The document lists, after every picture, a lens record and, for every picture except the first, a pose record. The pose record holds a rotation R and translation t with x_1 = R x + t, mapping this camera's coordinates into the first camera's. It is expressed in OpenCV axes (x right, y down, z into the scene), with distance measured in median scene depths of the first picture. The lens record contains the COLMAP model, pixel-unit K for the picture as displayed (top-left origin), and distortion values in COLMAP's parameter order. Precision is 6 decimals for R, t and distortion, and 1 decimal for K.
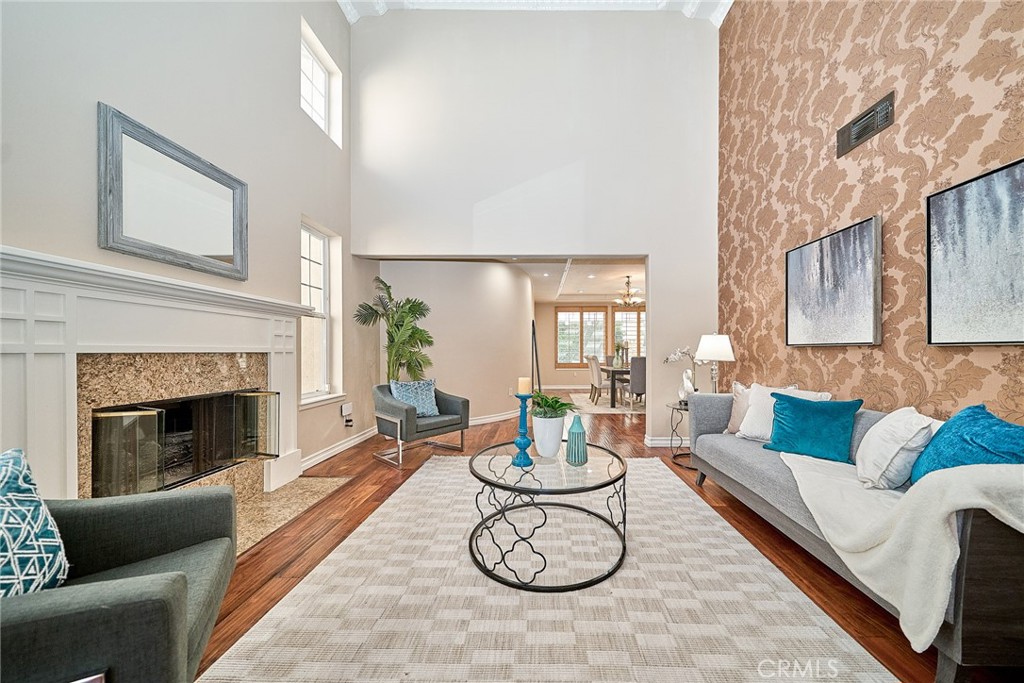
lens RADIAL K [[351.5, 0, 523.0], [0, 351.5, 352.2], [0, 0, 1]] dist [0.000825, -0.000013]
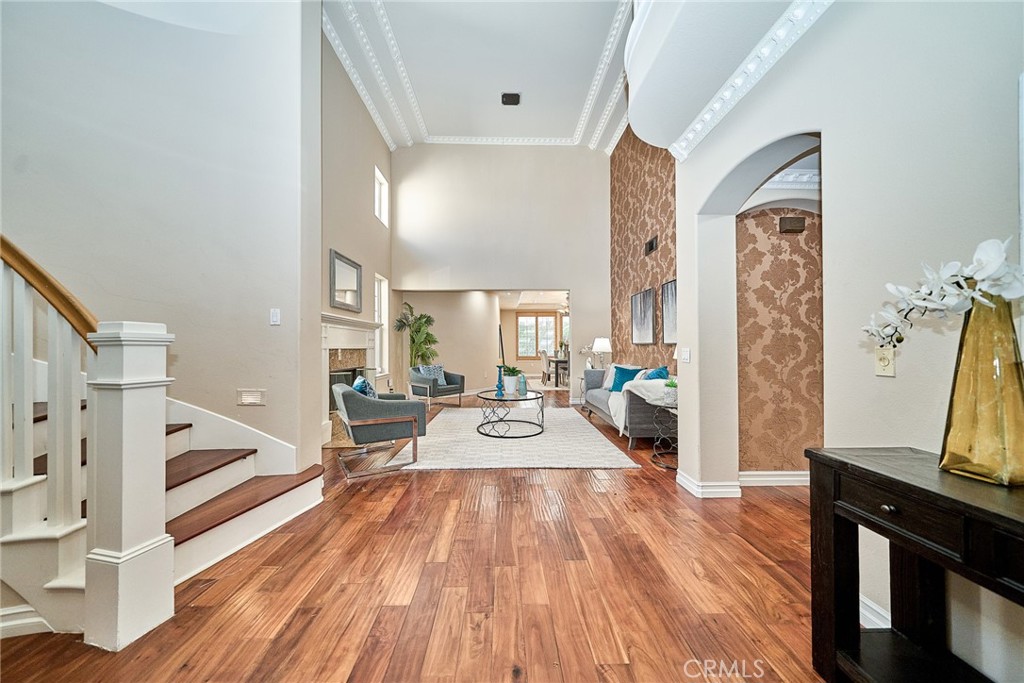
lens RADIAL K [[351.8, 0, 508.0], [0, 351.8, 341.6], [0, 0, 1]] dist [0.001107, -0.000084]
pose [[0.998021, -0.002938, 0.062815, -0.042341], [0.004057, 0.999835, -0.017702, -0.000110], [-0.062752, 0.017922, 0.997868, -0.620628]]
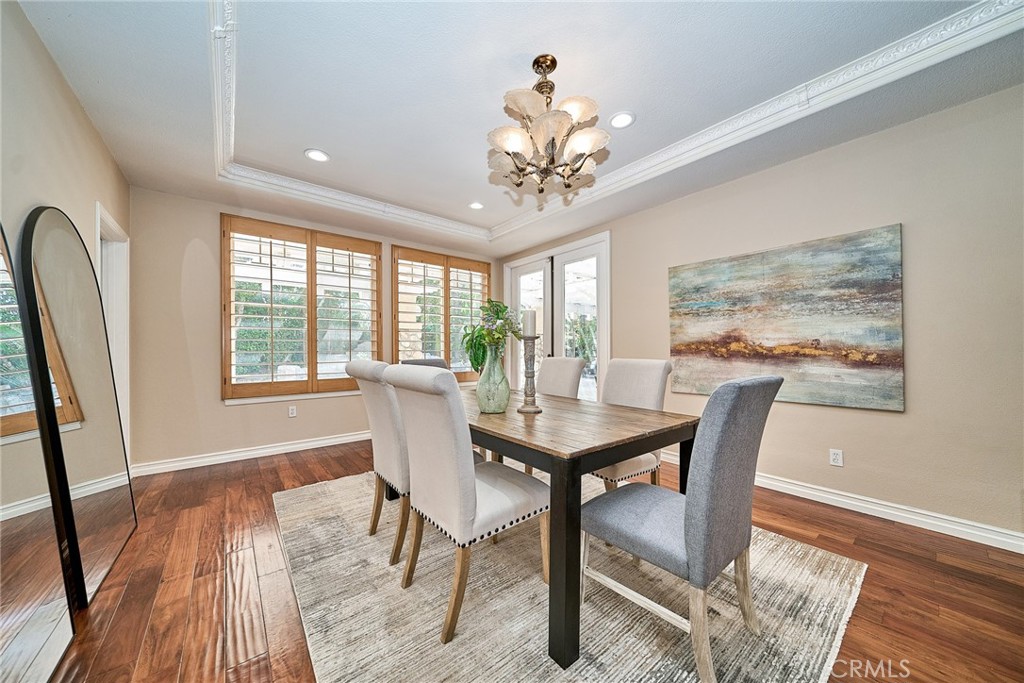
lens RADIAL K [[346.8, 0, 512.3], [0, 346.8, 348.8], [0, 0, 1]] dist [0.000465, -0.000009]
pose [[0.751478, 0.000268, 0.659758, 0.189748], [0.002006, 0.999994, -0.002691, -0.002210], [-0.659755, 0.003346, 0.751473, 1.326042]]
